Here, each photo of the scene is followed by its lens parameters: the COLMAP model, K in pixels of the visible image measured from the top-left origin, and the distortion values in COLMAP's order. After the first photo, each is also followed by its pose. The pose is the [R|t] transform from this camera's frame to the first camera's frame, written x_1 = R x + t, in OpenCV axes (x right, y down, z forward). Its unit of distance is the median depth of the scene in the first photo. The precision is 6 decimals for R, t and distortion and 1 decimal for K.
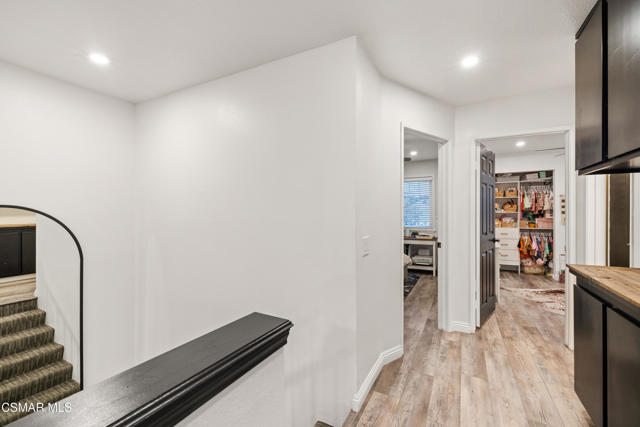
lens RADIAL K [[271.6, 0, 322.1], [0, 271.6, 213.0], [0, 0, 1]] dist [0.000721, 0.000055]
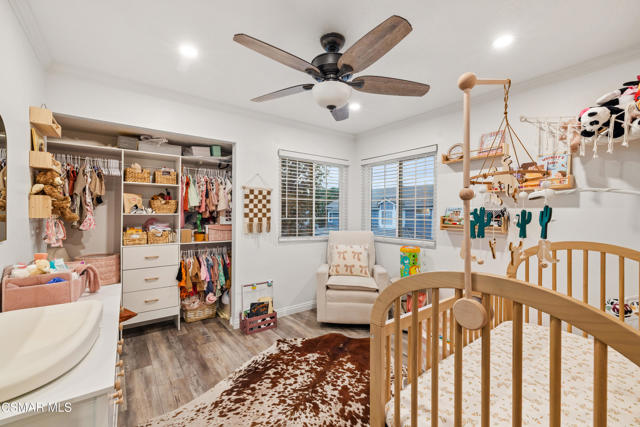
lens RADIAL K [[271.6, 0, 322.3], [0, 271.6, 213.5], [0, 0, 1]] dist [0.000721, 0.000055]
pose [[0.412912, 0.008991, 0.910727, 0.360669], [-0.008812, 0.999944, -0.005877, -0.002900], [-0.910728, -0.005599, 0.412968, 0.533694]]
